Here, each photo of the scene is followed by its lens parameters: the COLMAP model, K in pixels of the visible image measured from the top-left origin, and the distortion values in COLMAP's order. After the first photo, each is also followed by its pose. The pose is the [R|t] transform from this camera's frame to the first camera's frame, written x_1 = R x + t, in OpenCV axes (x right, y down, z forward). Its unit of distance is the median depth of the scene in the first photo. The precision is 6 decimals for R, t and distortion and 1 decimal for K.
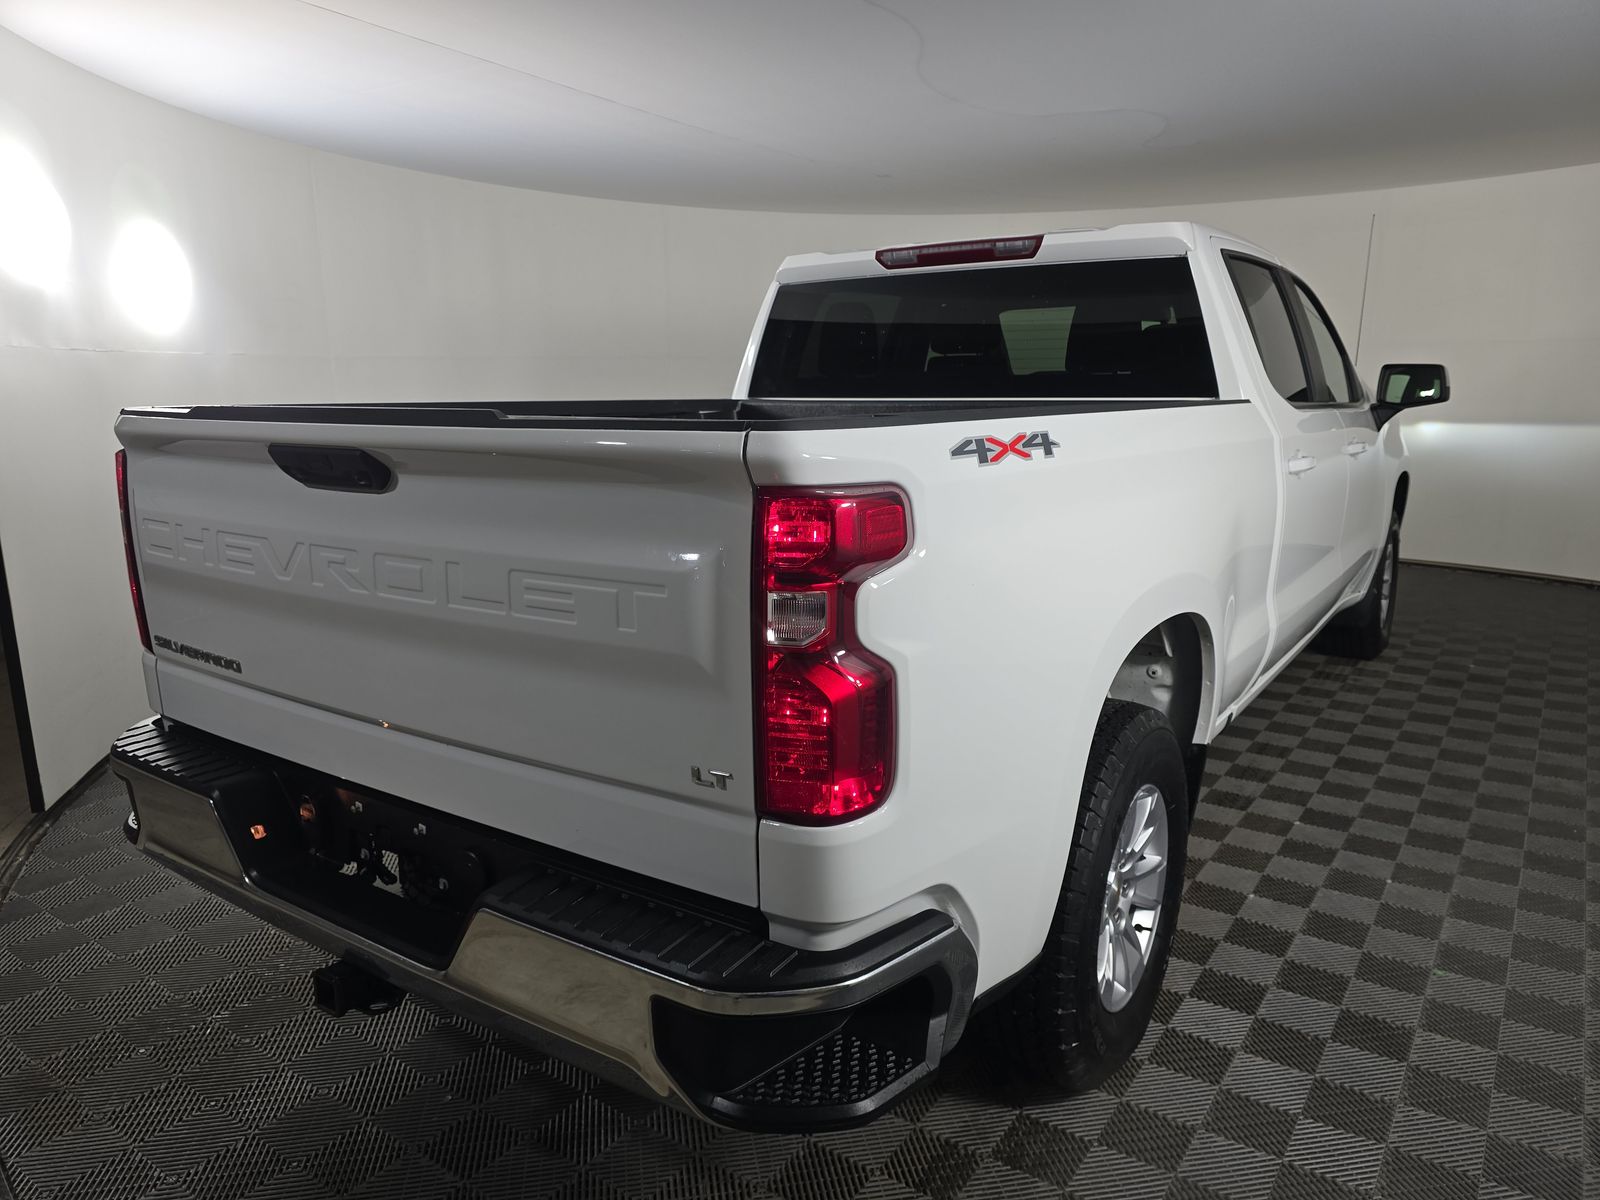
lens RADIAL K [[1083.7, 0, 791.9], [0, 1083.7, 599.8], [0, 0, 1]] dist [0.053346, -0.054040]
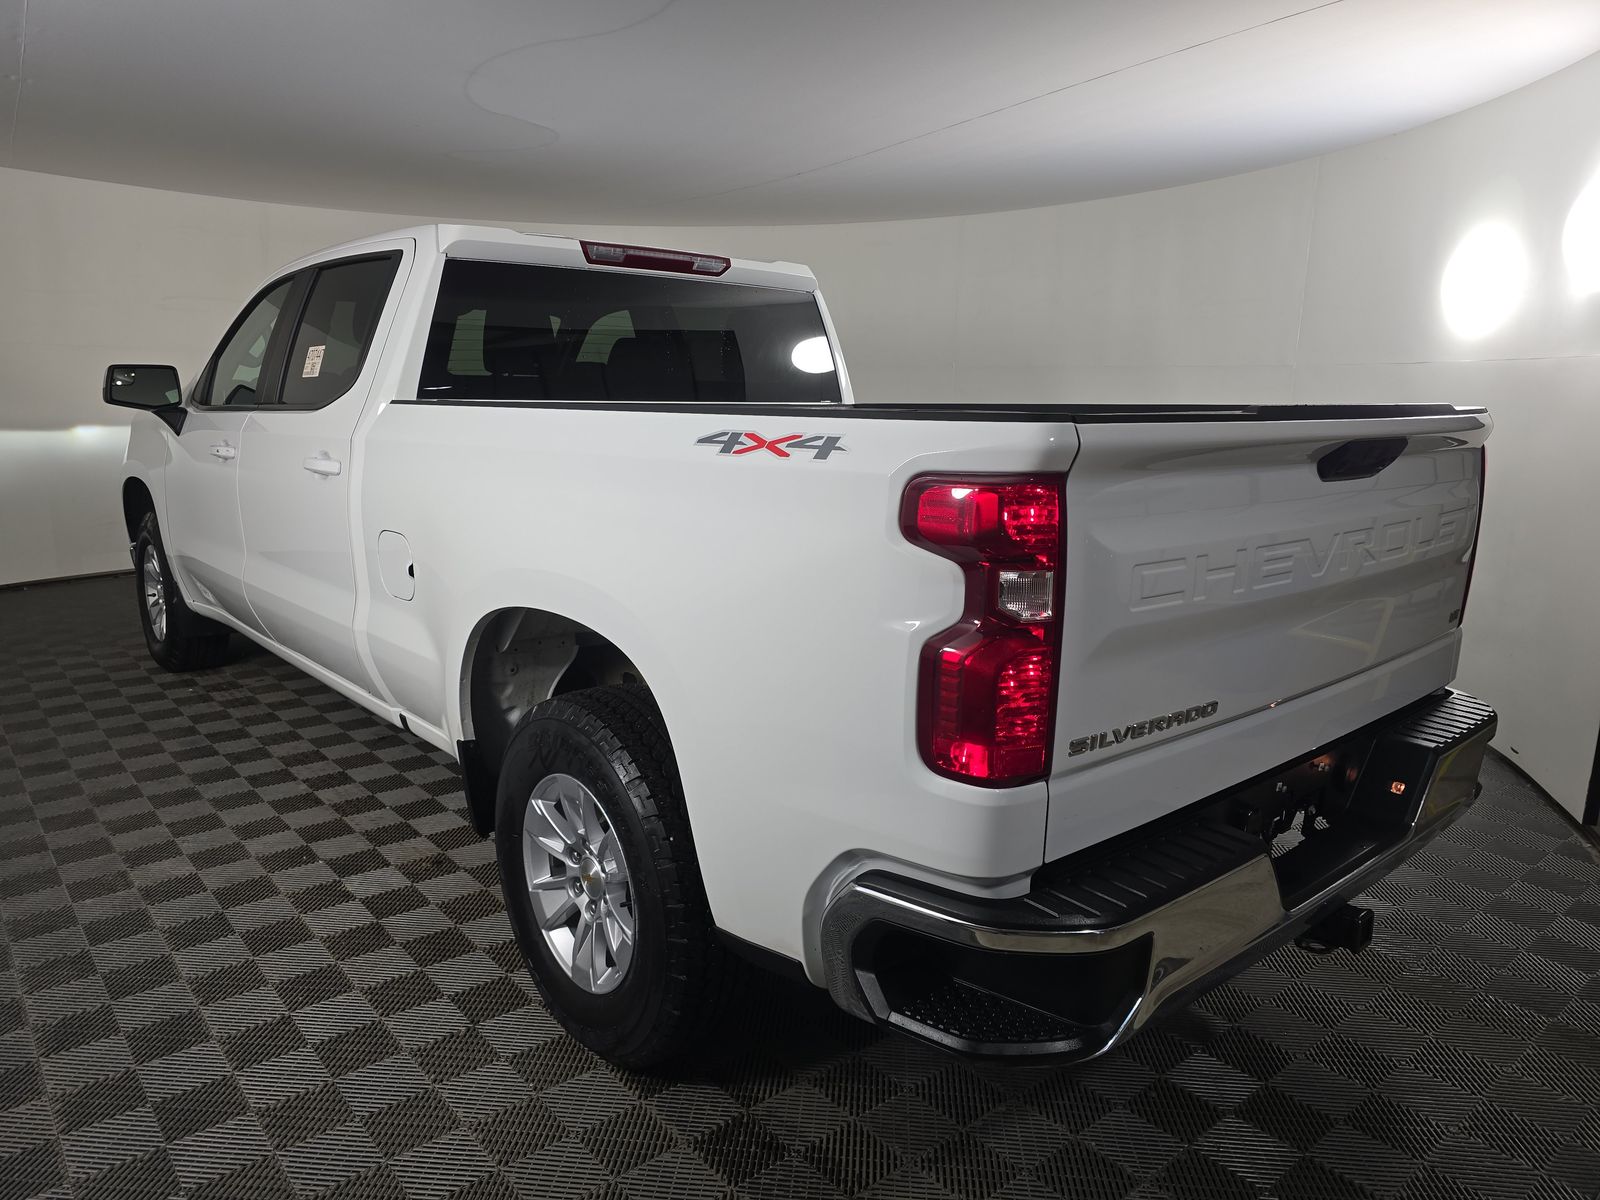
lens RADIAL K [[1086.2, 0, 800.0], [0, 1086.2, 600.0], [0, 0, 1]] dist [0.060789, -0.085657]
pose [[0.243607, -0.171185, 0.954647, -0.886167], [0.179744, 0.975218, 0.129007, -0.122116], [-0.953073, 0.140165, 0.268340, 0.678118]]
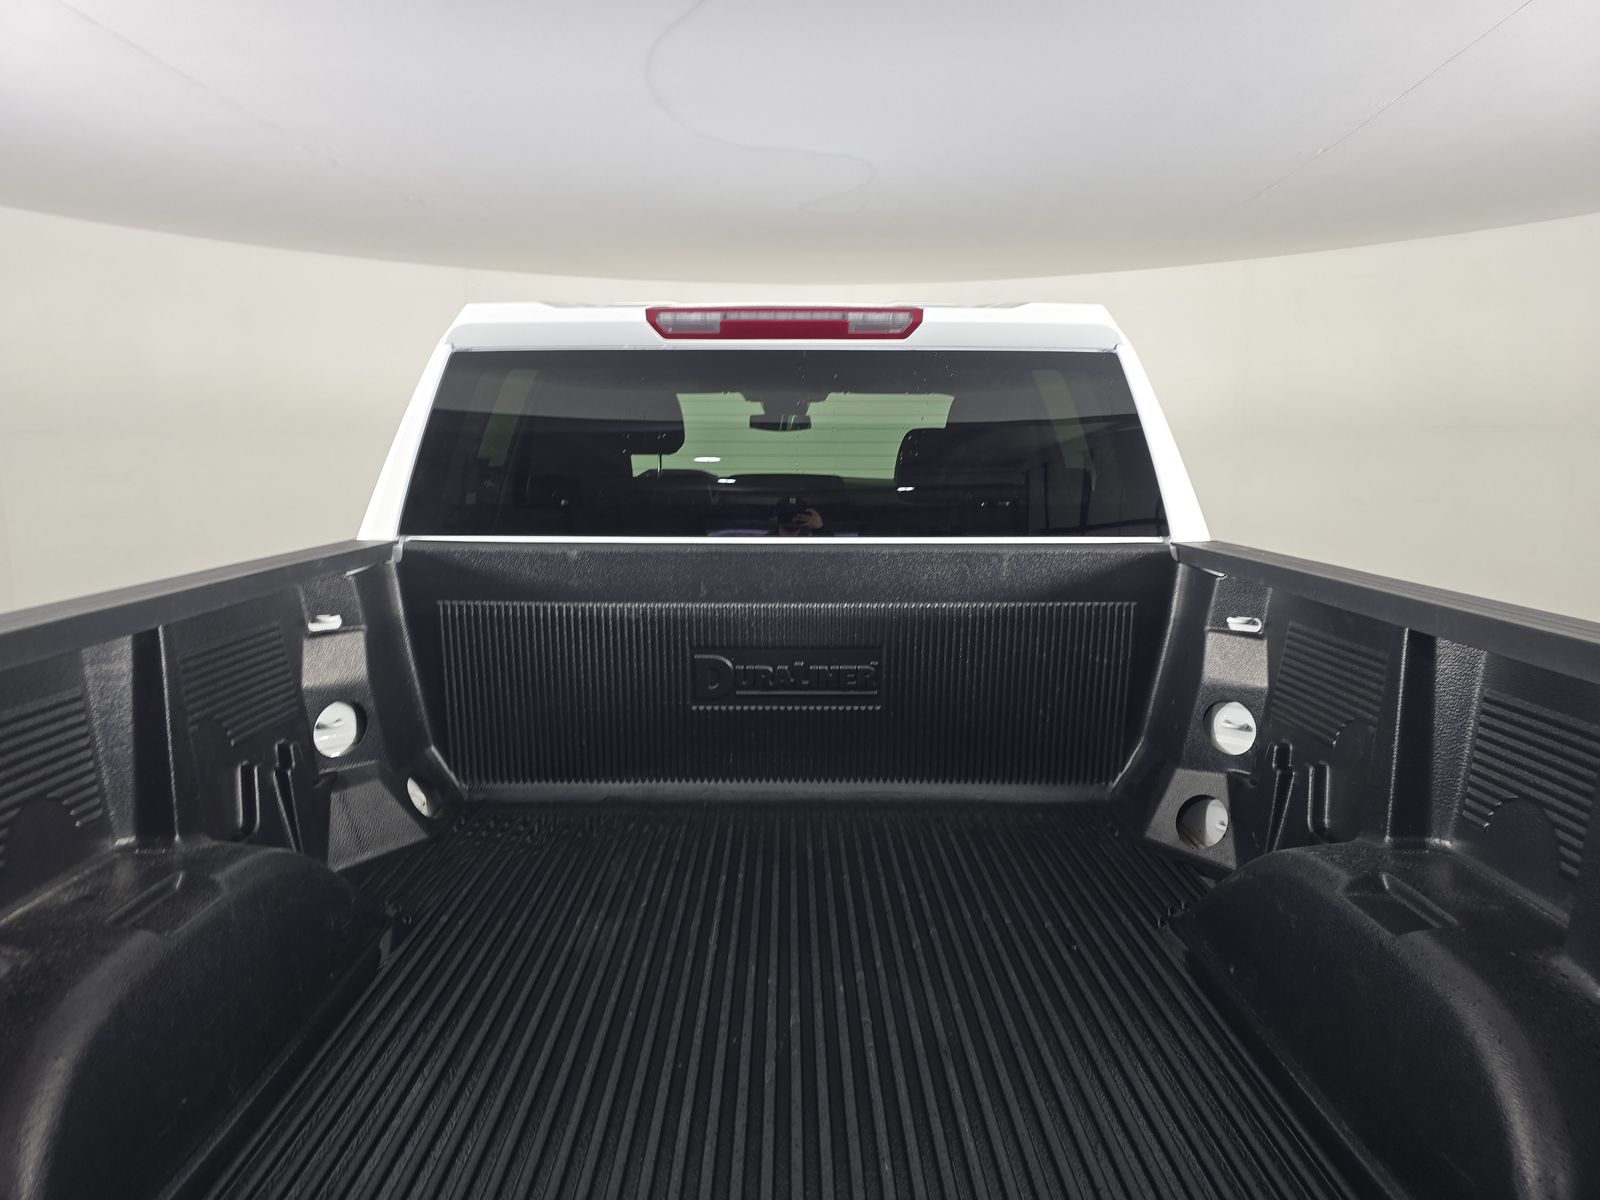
lens RADIAL K [[1083.7, 0, 791.9], [0, 1083.7, 599.8], [0, 0, 1]] dist [0.053346, -0.054040]
pose [[0.821440, -0.073836, 0.565495, -0.242116], [0.105536, 0.994138, -0.023498, -0.142158], [-0.560445, 0.078982, 0.824417, 0.490964]]
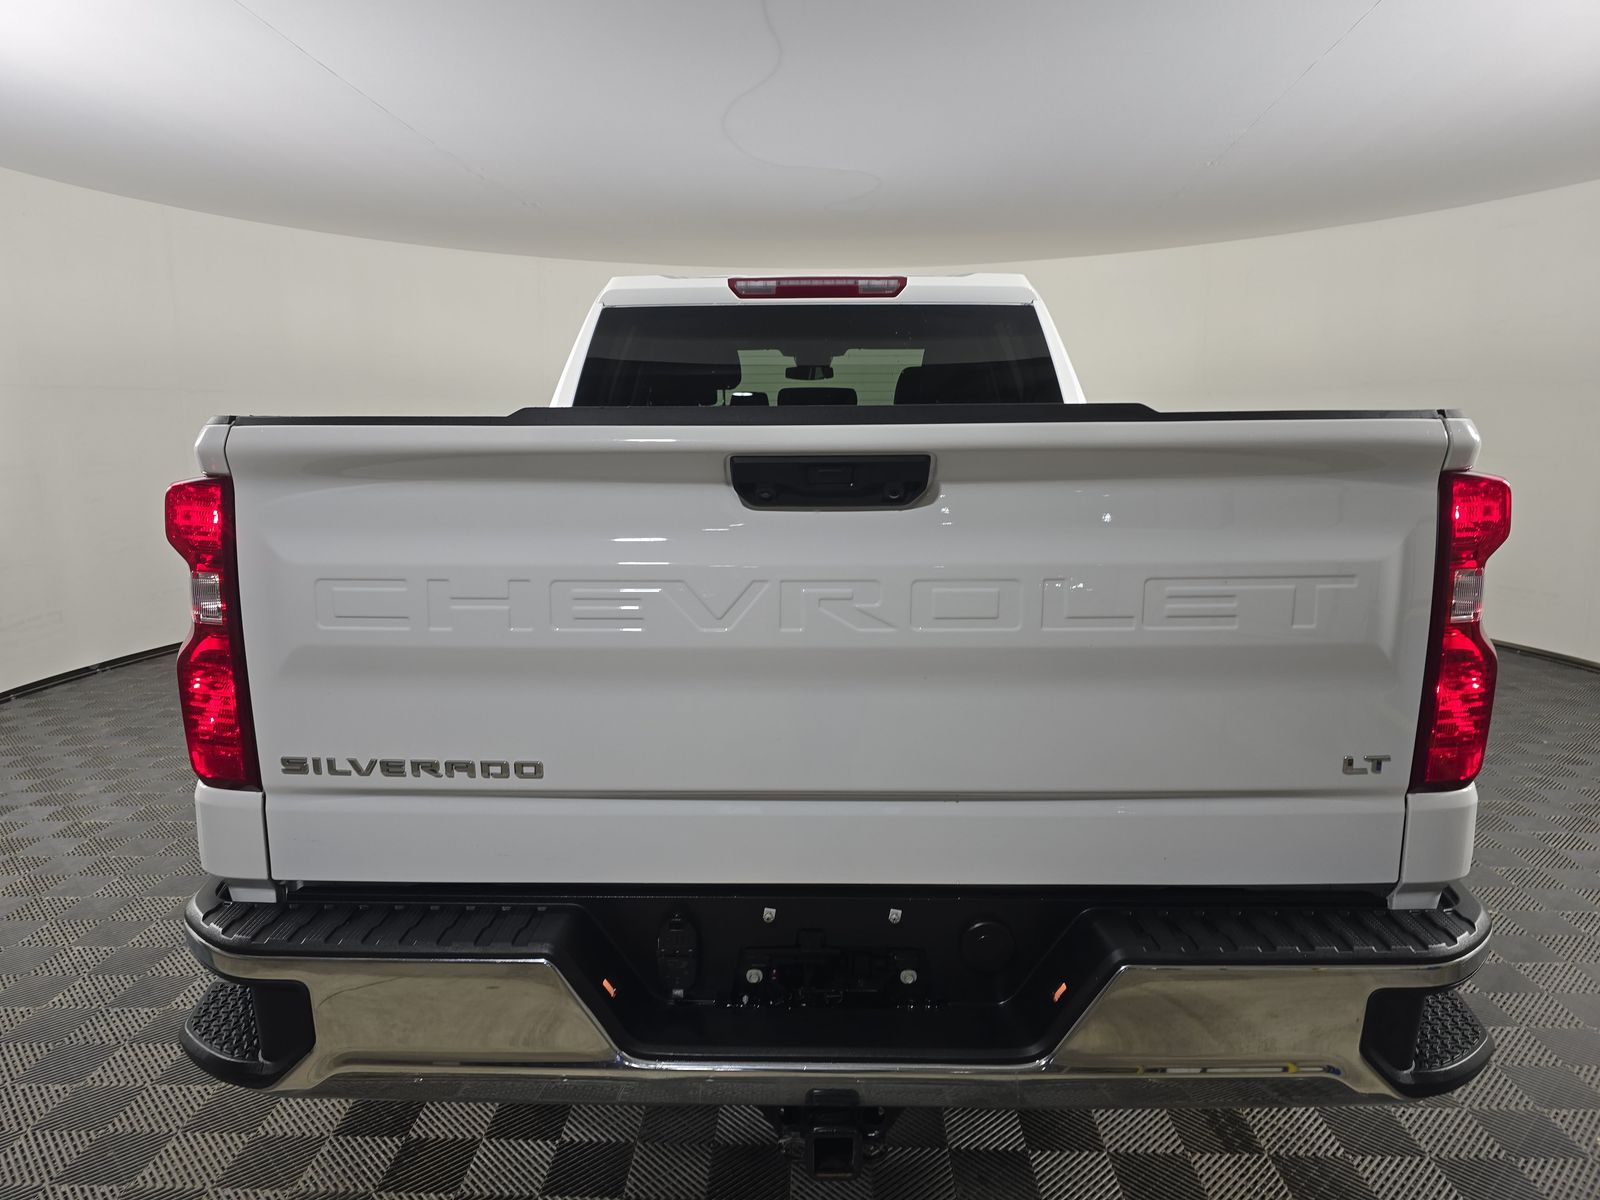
lens RADIAL K [[1083.7, 0, 791.9], [0, 1083.7, 599.8], [0, 0, 1]] dist [0.053346, -0.054040]
pose [[0.831487, -0.080860, 0.549629, -0.476701], [0.107474, 0.994074, -0.016343, -0.012970], [-0.545050, 0.072660, 0.835249, 0.190383]]
